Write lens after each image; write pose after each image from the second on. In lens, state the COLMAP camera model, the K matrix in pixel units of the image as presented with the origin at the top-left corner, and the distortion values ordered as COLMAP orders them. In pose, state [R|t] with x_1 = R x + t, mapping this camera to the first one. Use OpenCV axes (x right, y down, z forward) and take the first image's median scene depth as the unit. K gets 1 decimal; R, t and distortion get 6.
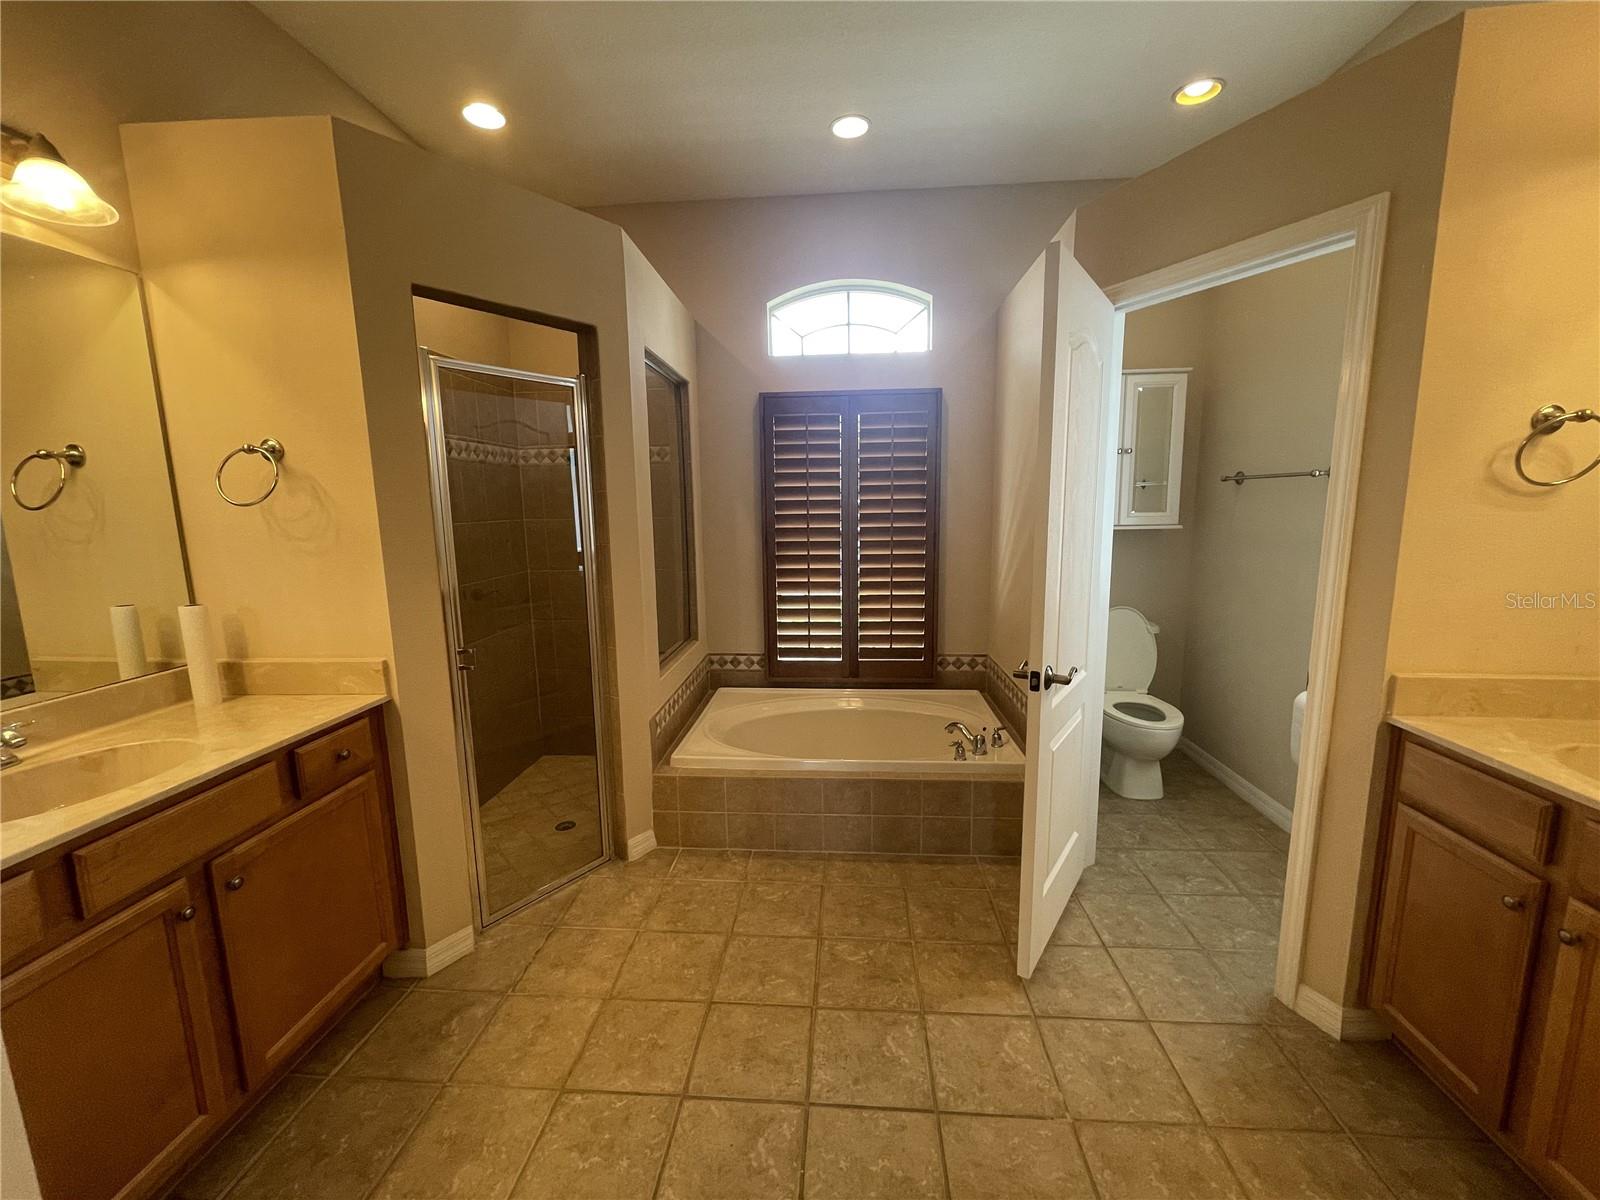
lens RADIAL K [[646.6, 0, 799.8], [0, 646.6, 600.4], [0, 0, 1]] dist [-0.000897, -0.000091]
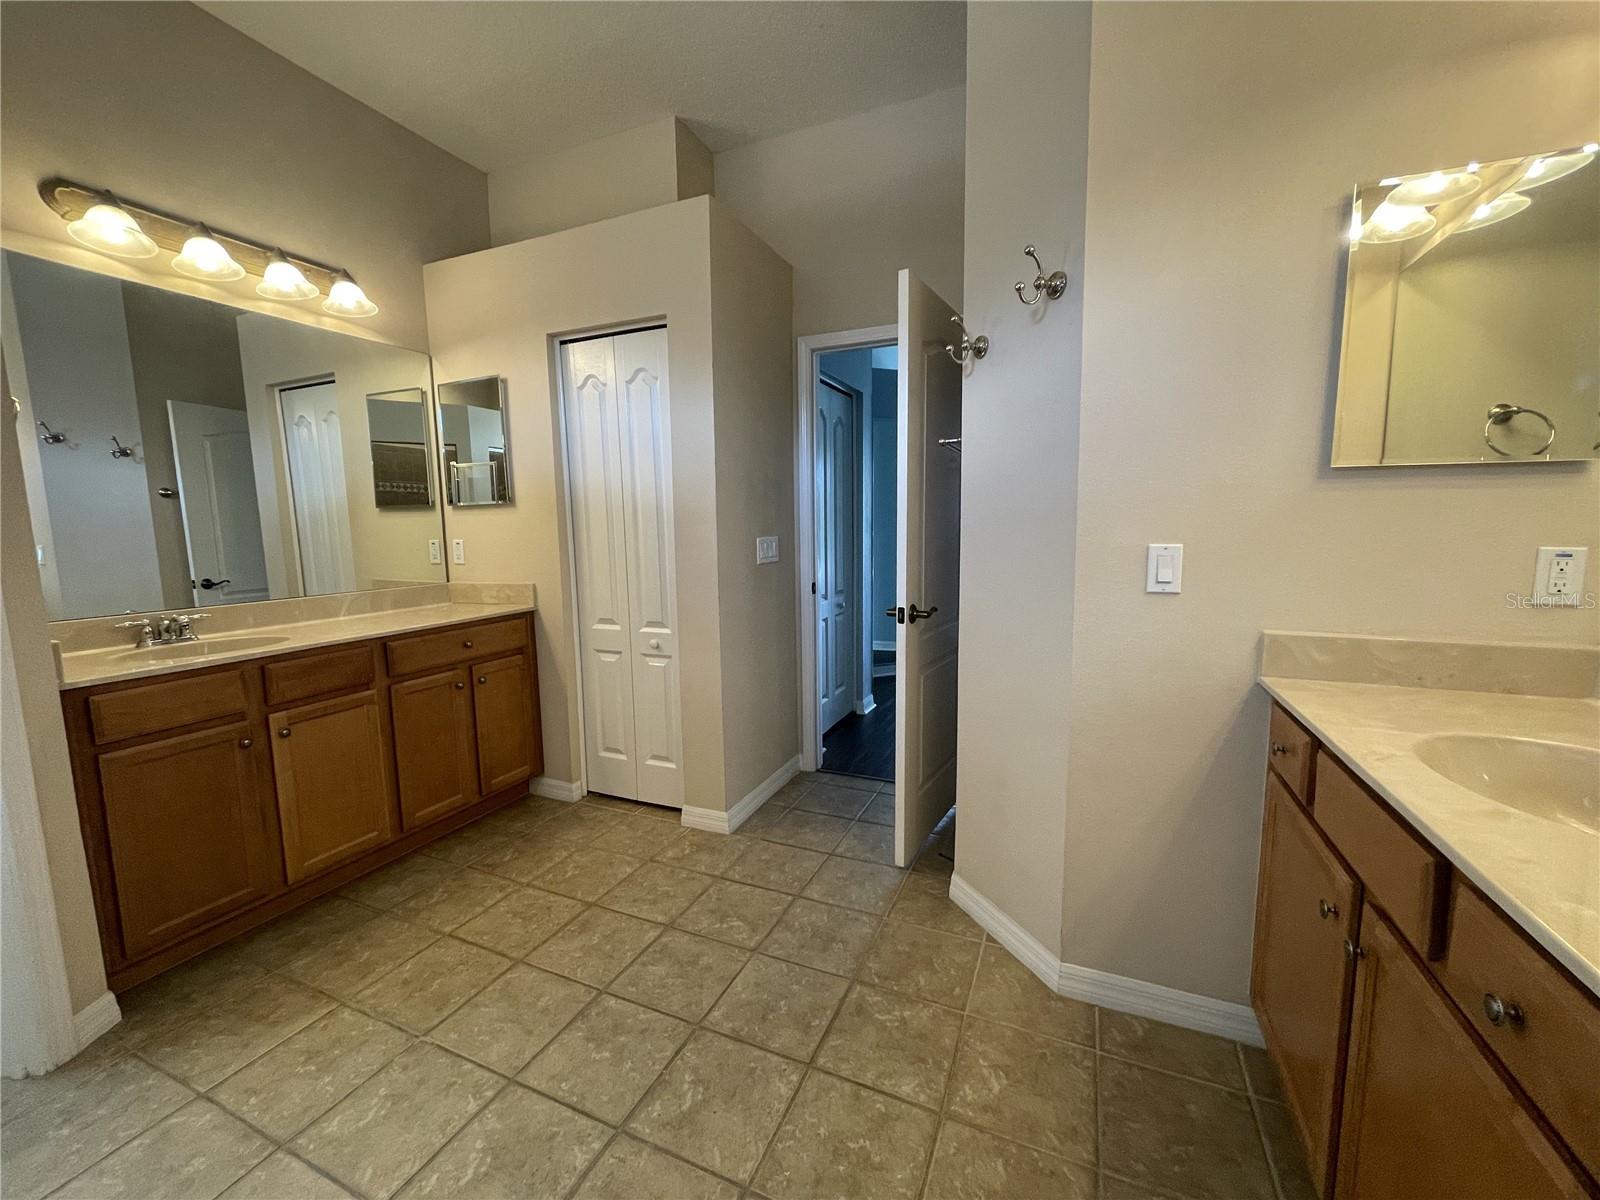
lens RADIAL K [[646.6, 0, 798.8], [0, 646.6, 599.9], [0, 0, 1]] dist [-0.000897, -0.000091]
pose [[-0.942293, -0.009760, 0.334646, -0.523219], [0.081912, 0.962473, 0.258720, -0.118306], [-0.324613, 0.271202, -0.906133, 1.584018]]
